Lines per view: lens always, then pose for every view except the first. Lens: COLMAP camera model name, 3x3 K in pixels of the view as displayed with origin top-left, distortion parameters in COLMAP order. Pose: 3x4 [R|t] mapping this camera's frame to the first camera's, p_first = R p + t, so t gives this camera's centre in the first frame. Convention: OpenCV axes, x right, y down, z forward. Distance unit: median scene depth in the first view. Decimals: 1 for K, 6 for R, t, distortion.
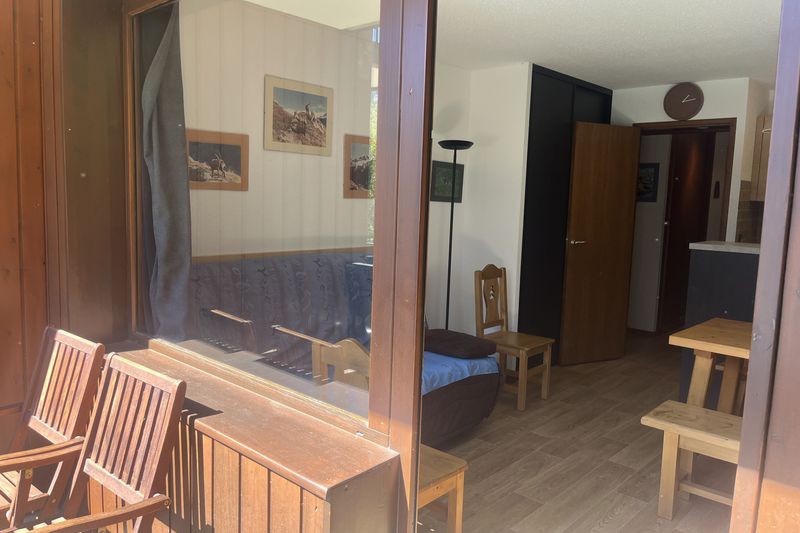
lens RADIAL K [[620.3, 0, 389.5], [0, 620.3, 265.9], [0, 0, 1]] dist [0.064008, -0.072094]
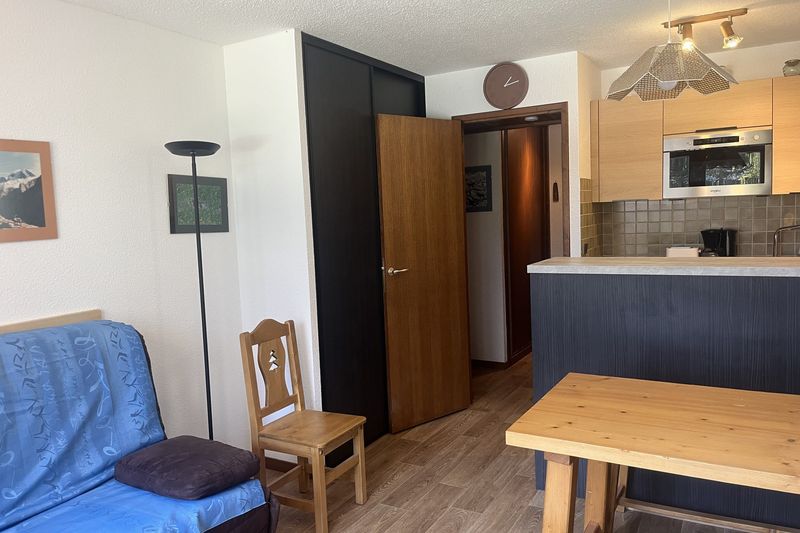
lens RADIAL K [[607.3, 0, 401.0], [0, 607.3, 268.0], [0, 0, 1]] dist [0.057441, -0.079627]
pose [[0.971928, -0.091835, 0.216618, 0.161229], [0.096995, 0.995196, -0.013287, -0.034723], [-0.214357, 0.033925, 0.976166, 0.300182]]
